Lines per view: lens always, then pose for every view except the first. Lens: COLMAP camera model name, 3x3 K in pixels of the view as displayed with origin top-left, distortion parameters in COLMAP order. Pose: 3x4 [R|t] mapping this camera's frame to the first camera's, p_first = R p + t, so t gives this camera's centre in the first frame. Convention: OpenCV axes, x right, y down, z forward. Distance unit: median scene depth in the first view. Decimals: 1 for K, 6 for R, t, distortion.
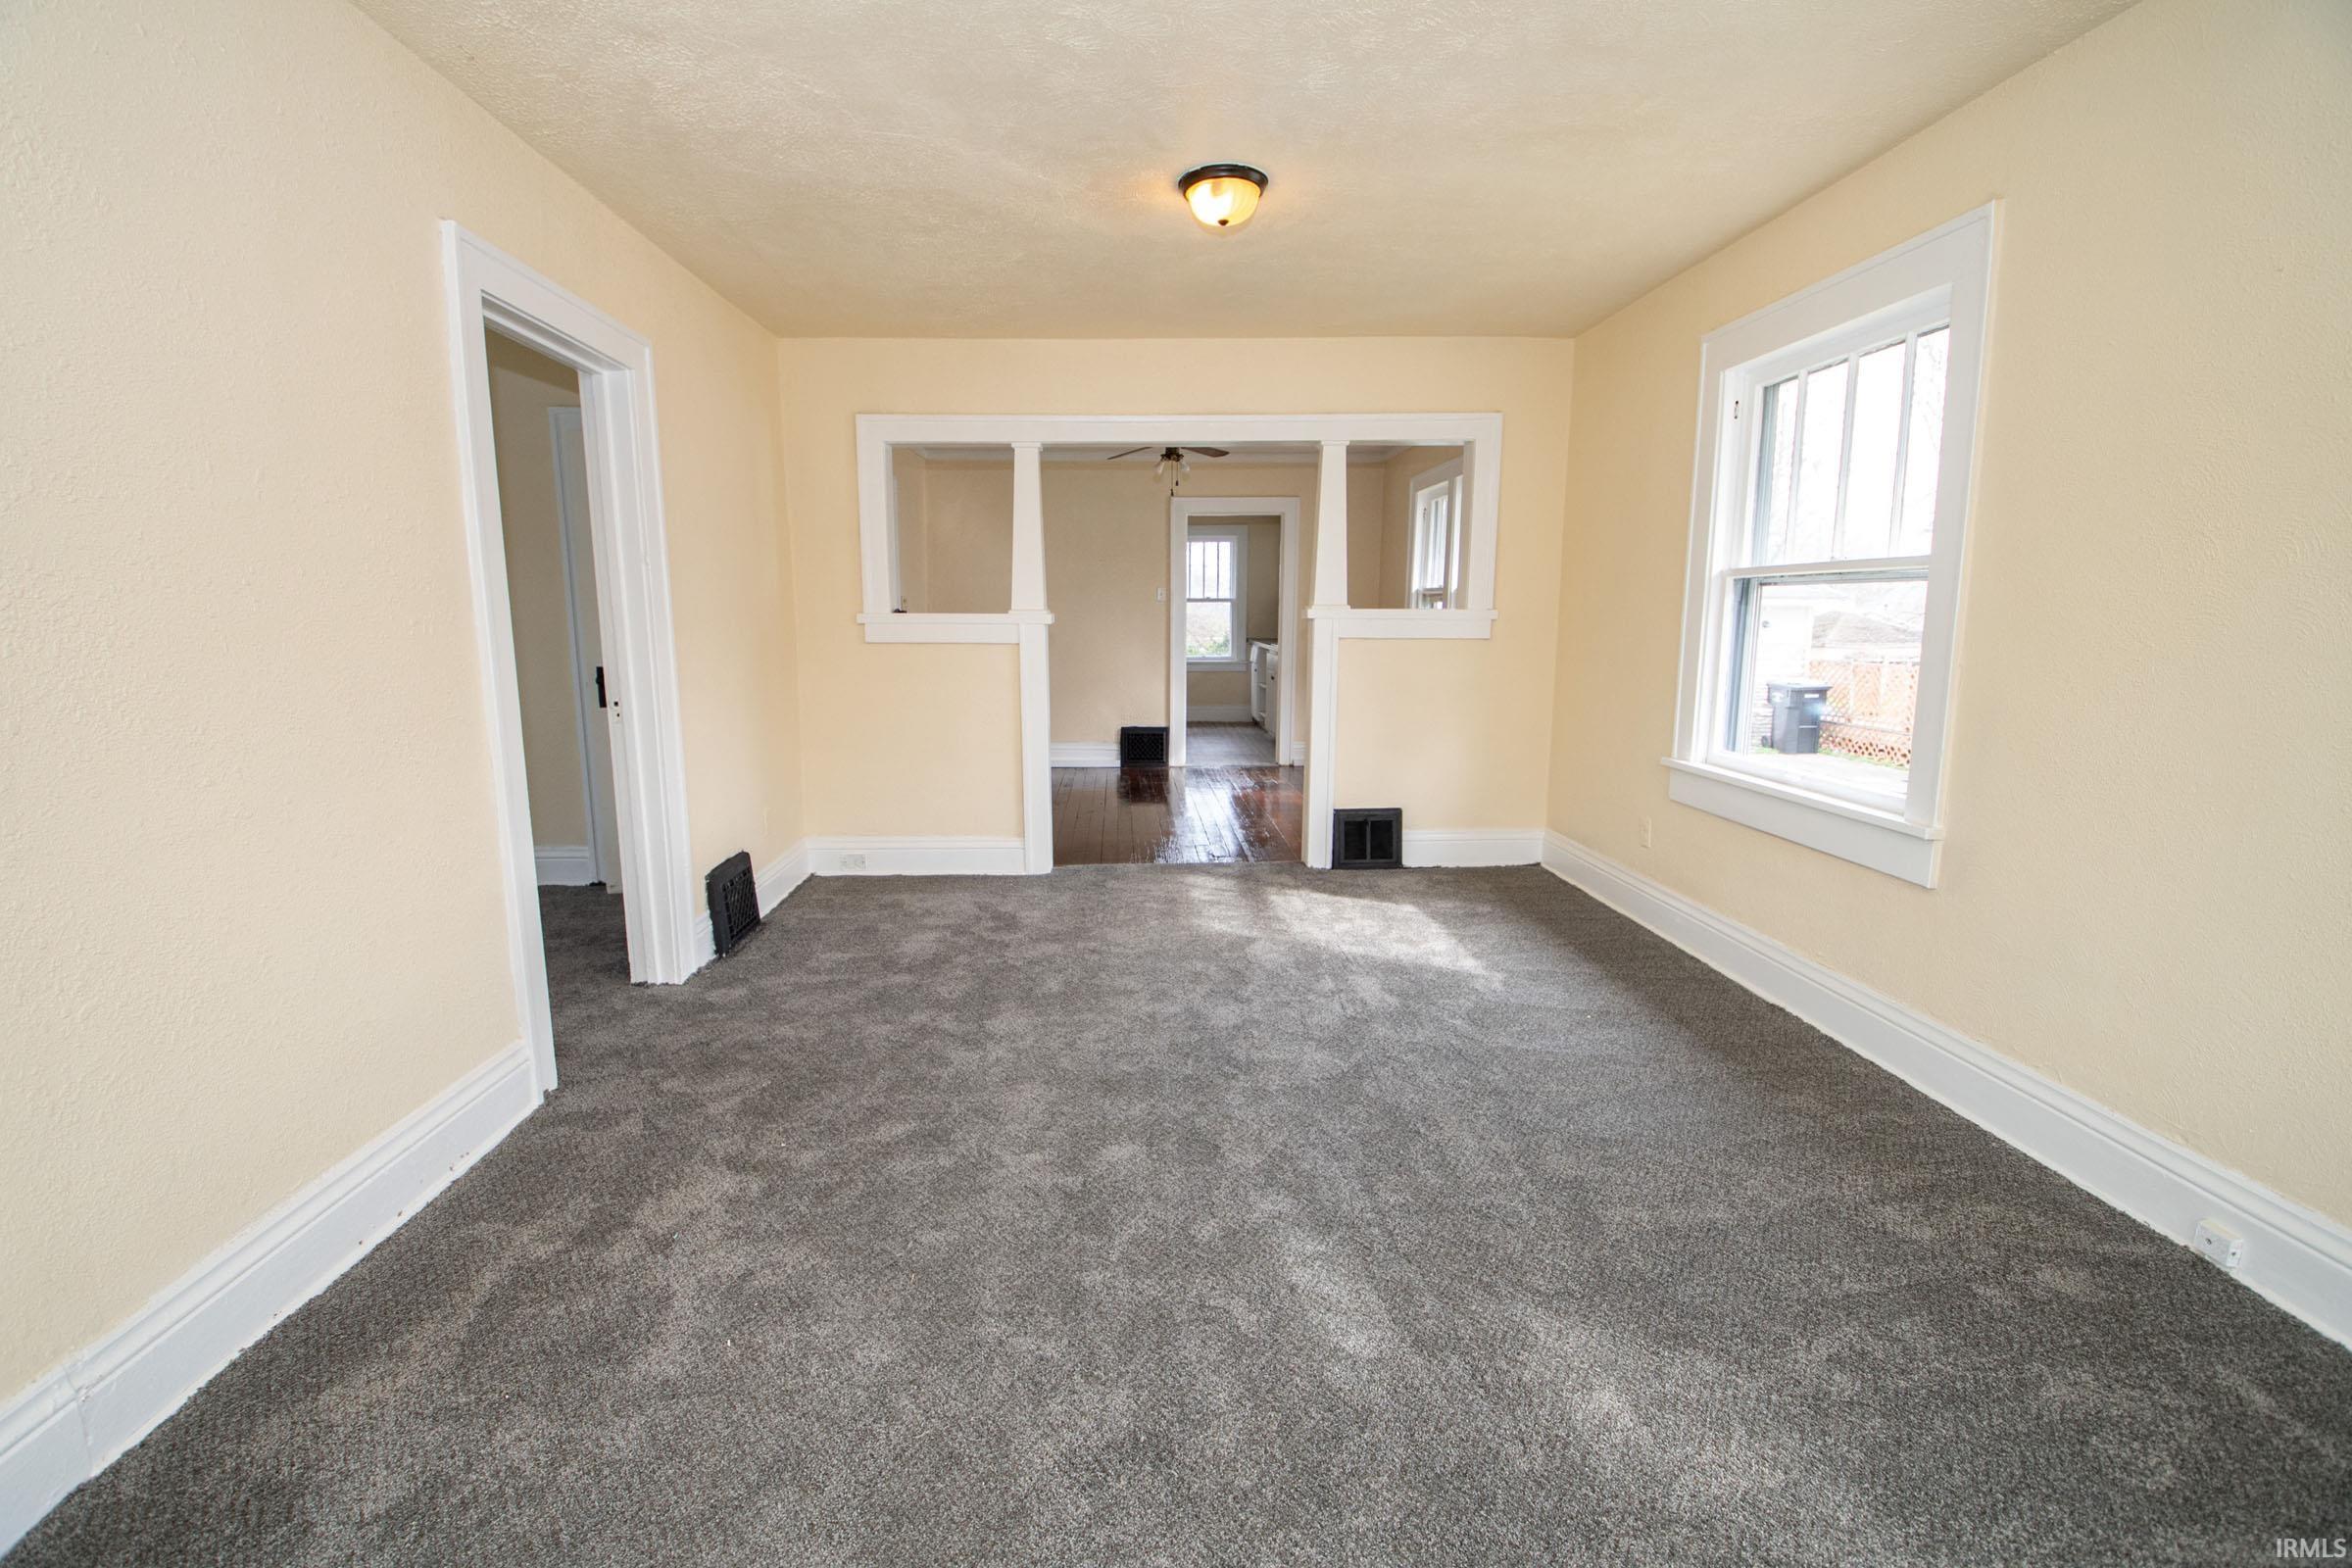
lens RADIAL K [[1045.2, 0, 1139.2], [0, 1045.2, 770.7], [0, 0, 1]] dist [0.033661, -0.044213]
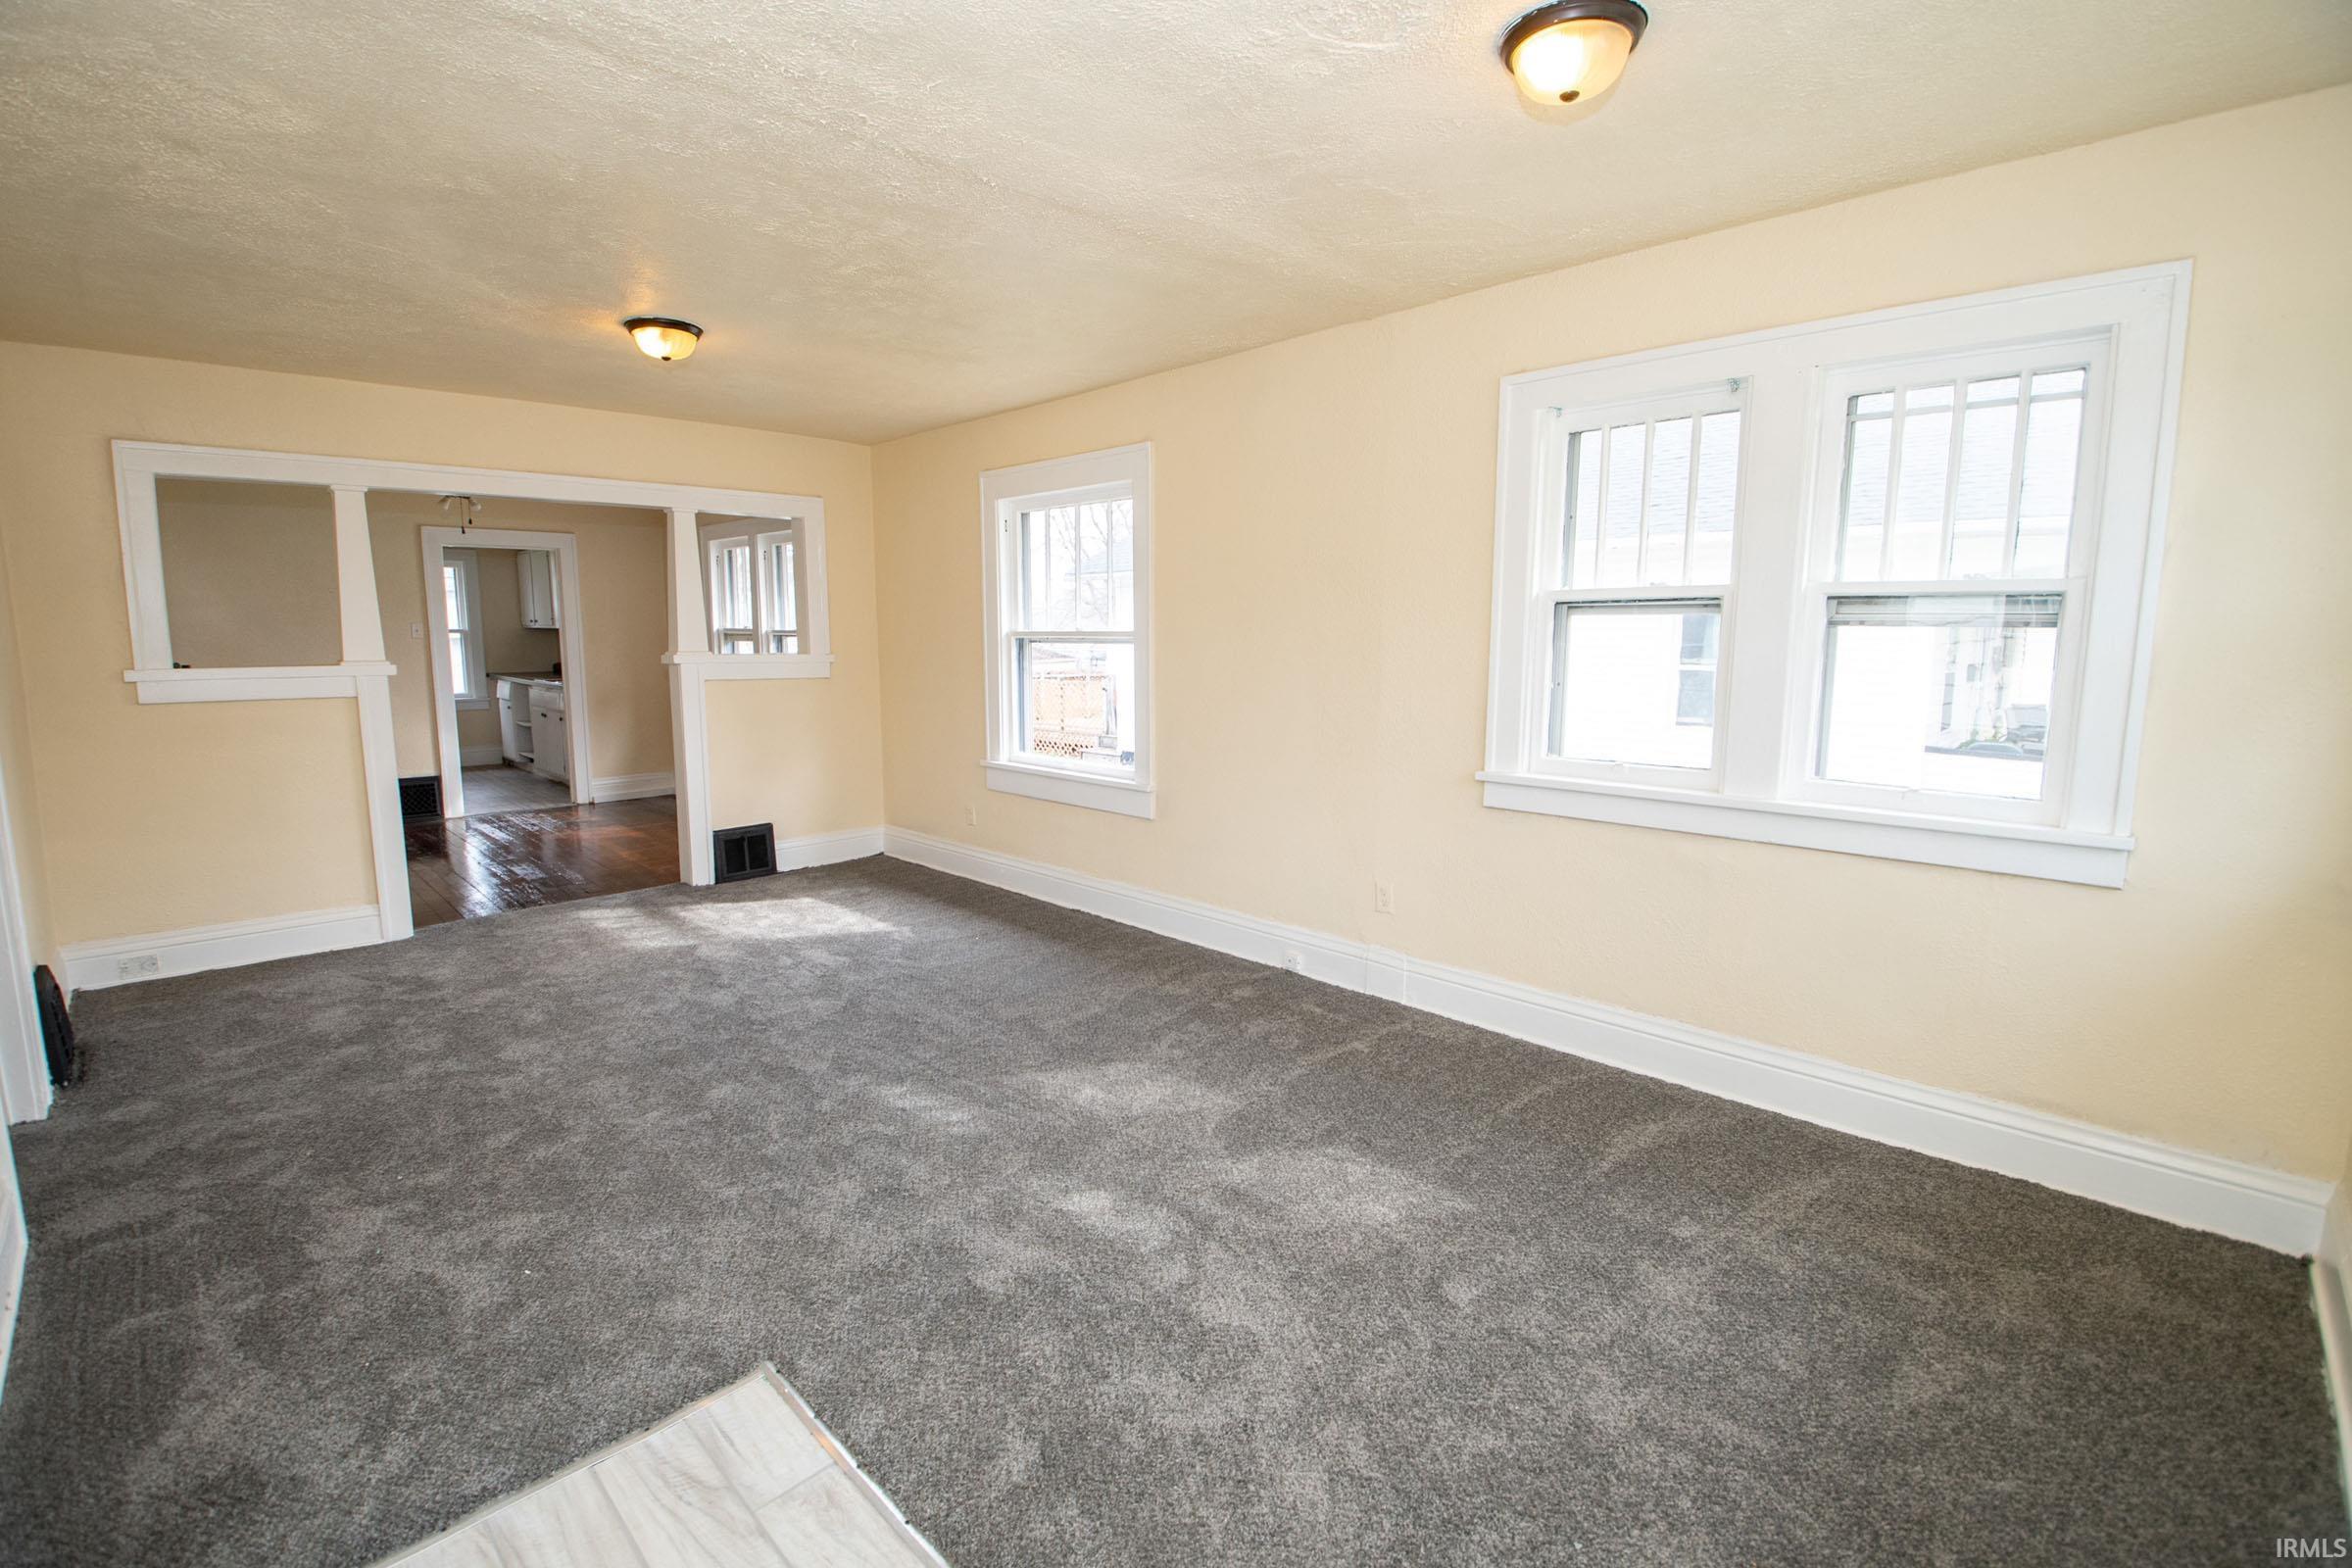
lens RADIAL K [[1021.6, 0, 1162.2], [0, 1021.6, 768.2], [0, 0, 1]] dist [0.002885, -0.020464]
pose [[0.734793, -0.087117, 0.672673, -0.287219], [0.101228, 0.994696, 0.018245, -0.002624], [-0.670695, 0.054687, 0.739715, -0.217539]]
